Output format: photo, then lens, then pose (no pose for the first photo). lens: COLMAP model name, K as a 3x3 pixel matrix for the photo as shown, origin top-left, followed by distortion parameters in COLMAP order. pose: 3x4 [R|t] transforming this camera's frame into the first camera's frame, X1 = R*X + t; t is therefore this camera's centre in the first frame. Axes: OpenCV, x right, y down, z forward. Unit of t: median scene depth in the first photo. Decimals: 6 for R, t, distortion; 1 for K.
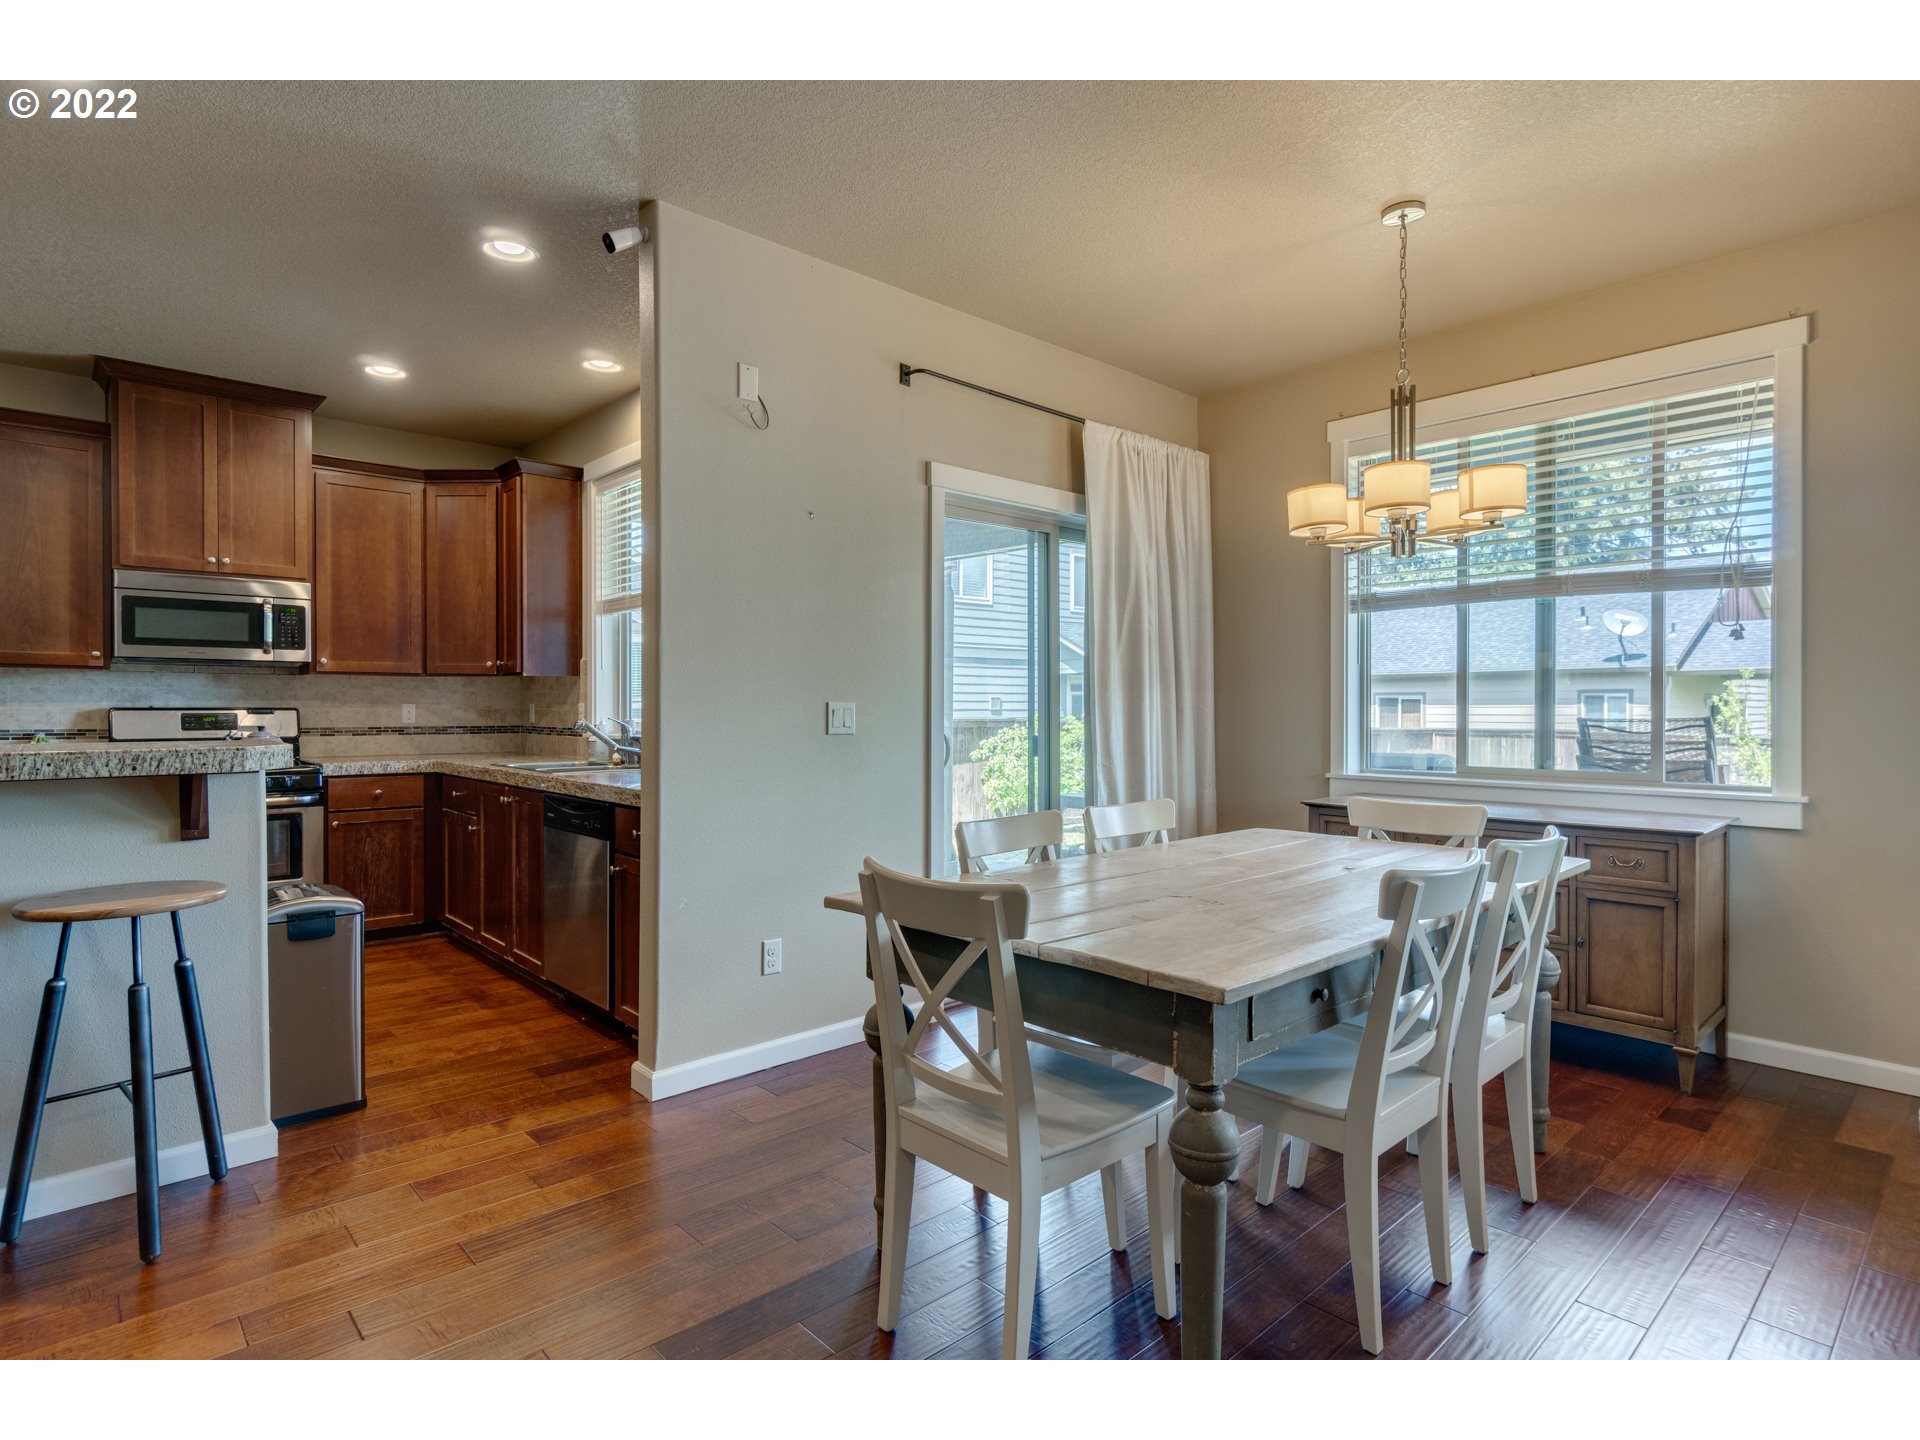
lens RADIAL K [[991.1, 0, 957.8], [0, 991.1, 720.7], [0, 0, 1]] dist [-0.001949, 0.000210]
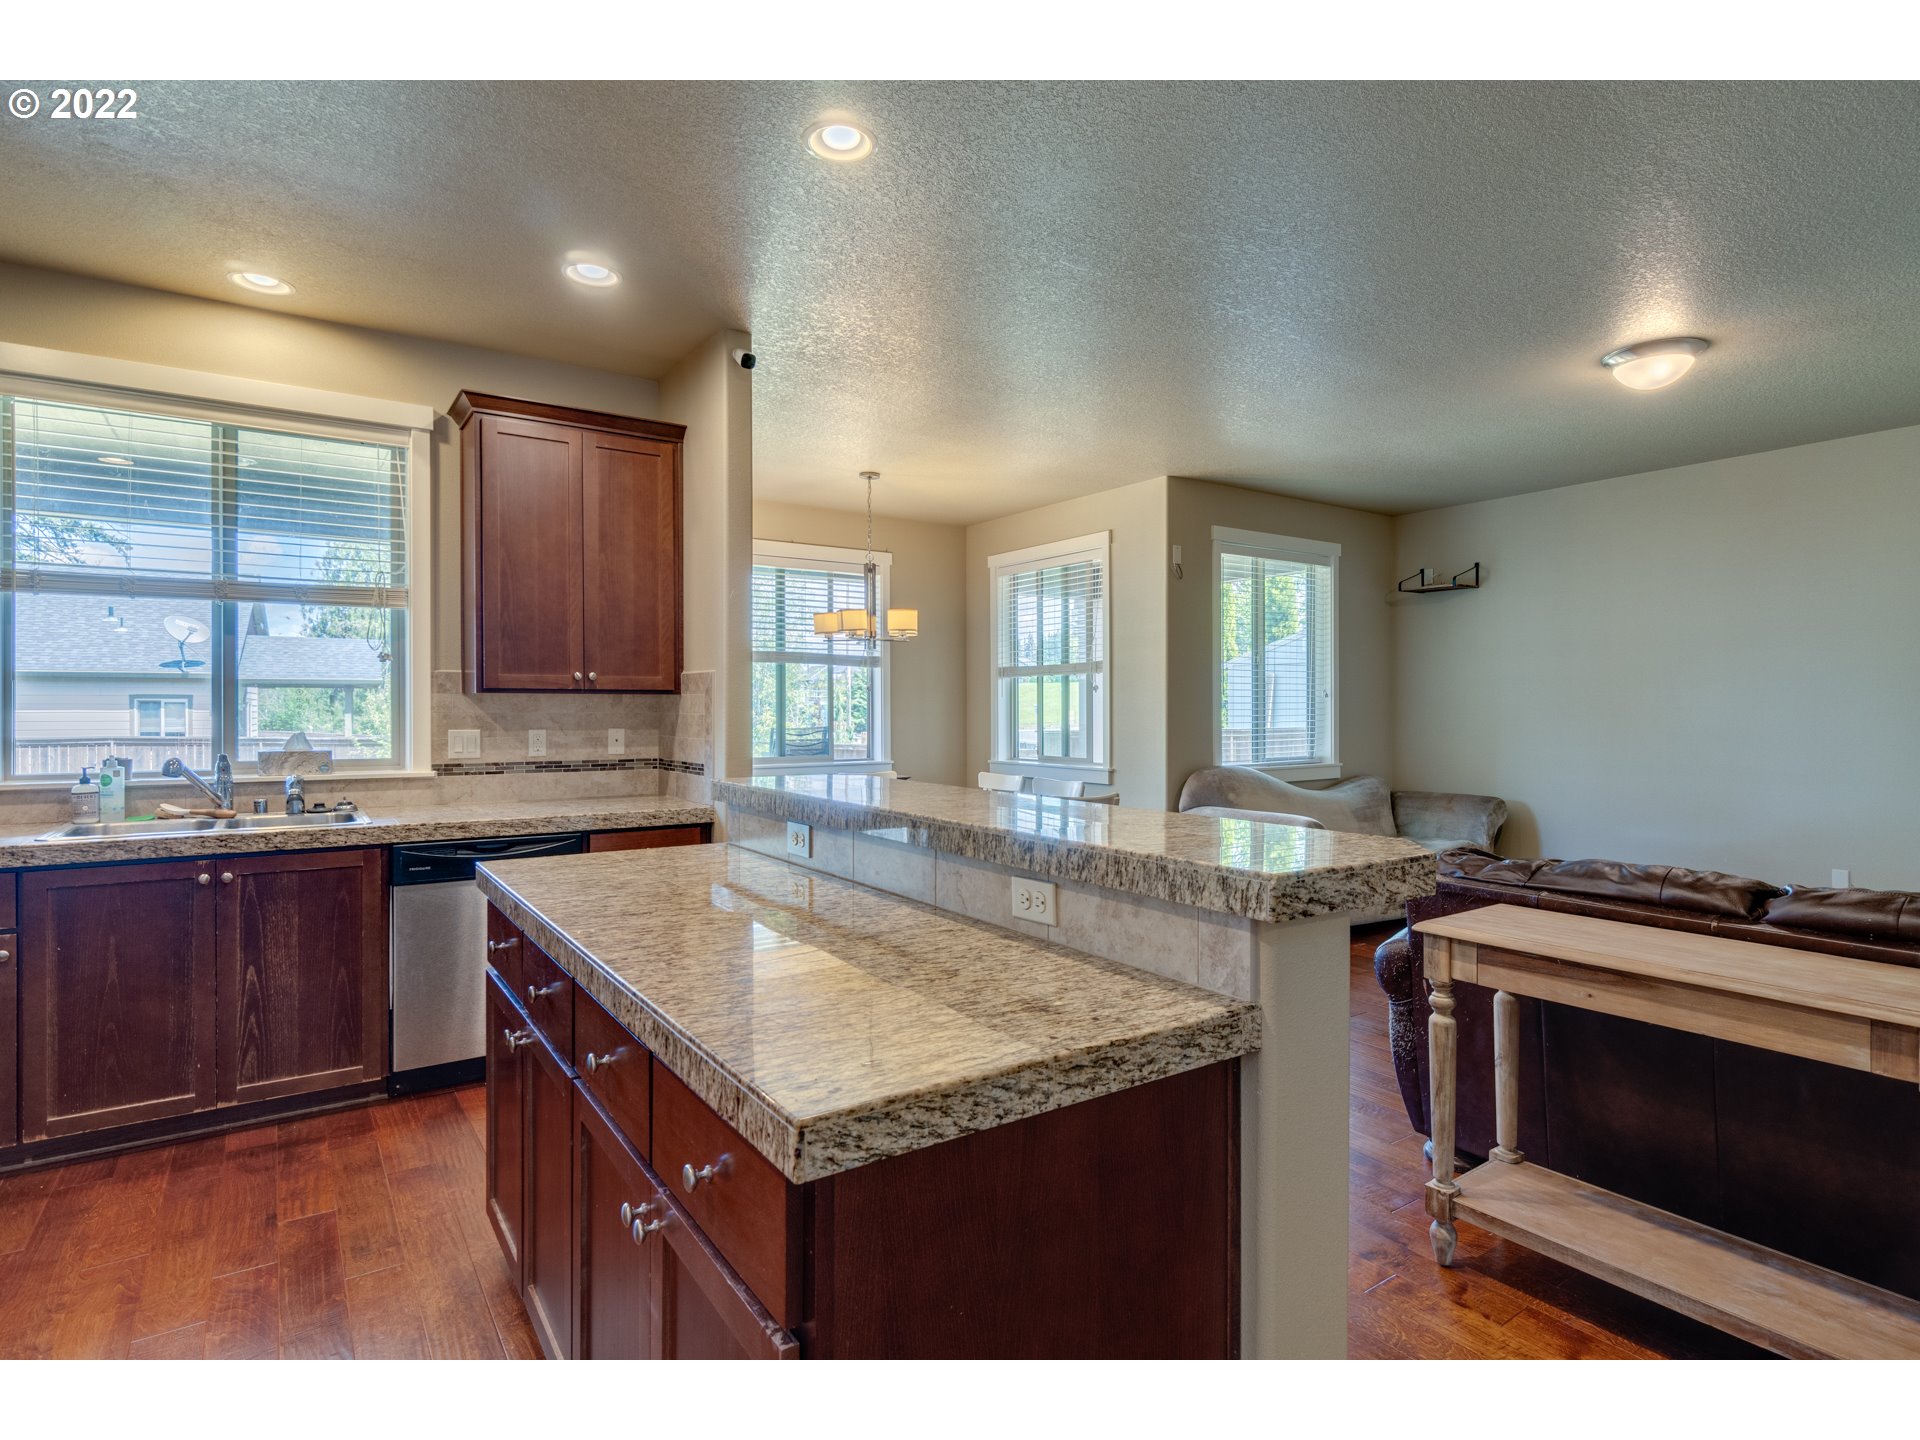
lens RADIAL K [[991.1, 0, 950.6], [0, 991.1, 715.4], [0, 0, 1]] dist [-0.001949, 0.000210]
pose [[0.148604, -0.007479, 0.988869, -0.991904], [0.013772, 0.999890, 0.005493, -0.027814], [-0.988801, 0.012802, 0.148691, 0.364030]]
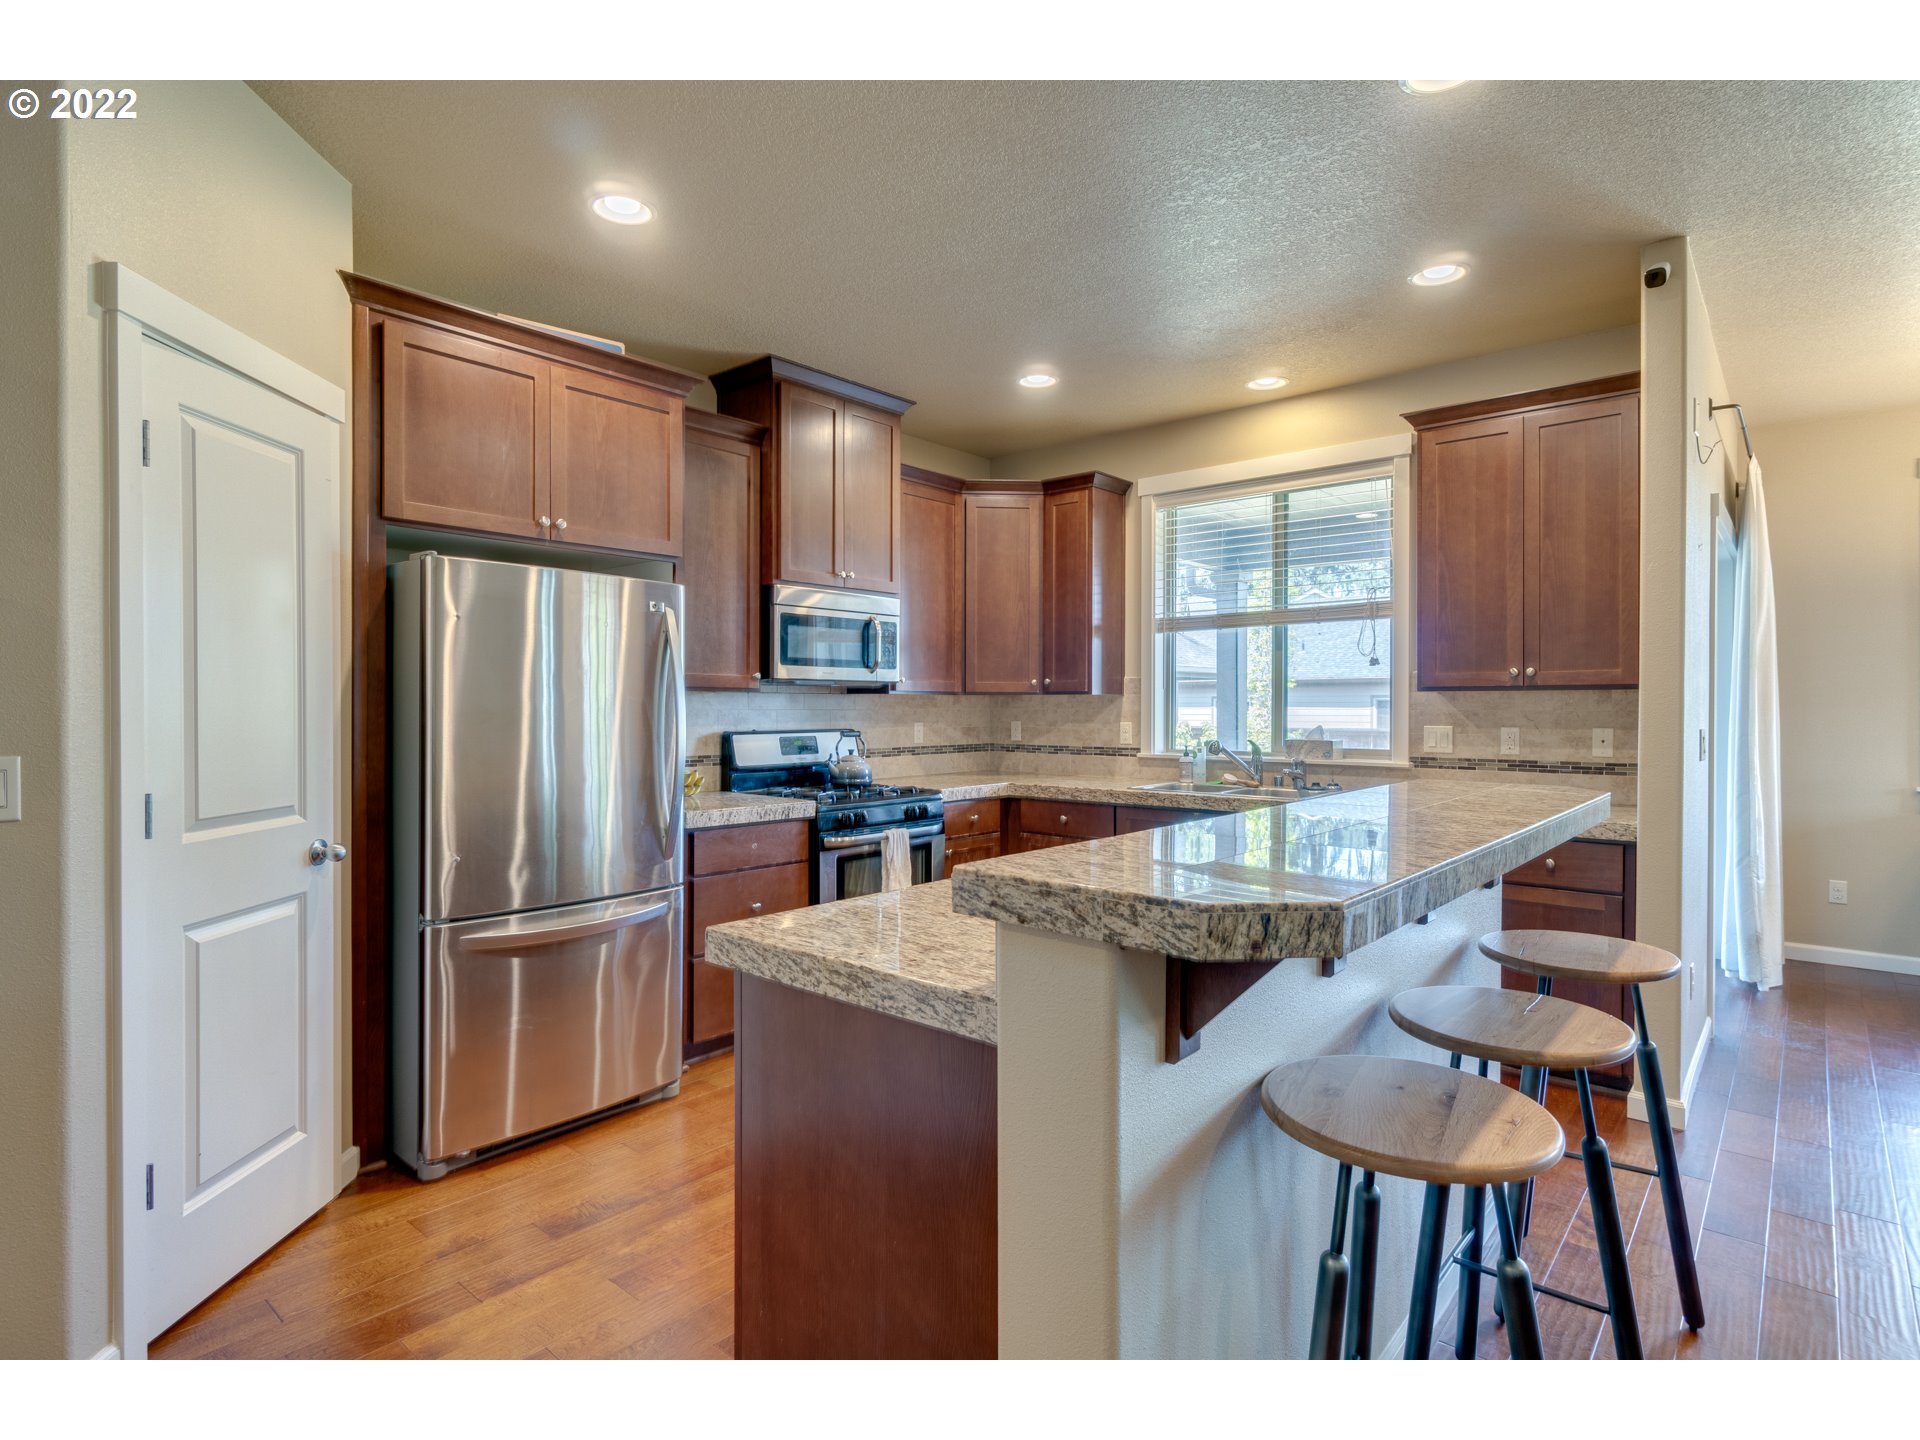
lens RADIAL K [[991.1, 0, 950.0], [0, 991.1, 712.2], [0, 0, 1]] dist [-0.001949, 0.000210]
pose [[0.994053, -0.003419, 0.108843, -0.760067], [0.004269, 0.999962, -0.007578, -0.024264], [-0.108813, 0.007997, 0.994030, 0.055632]]
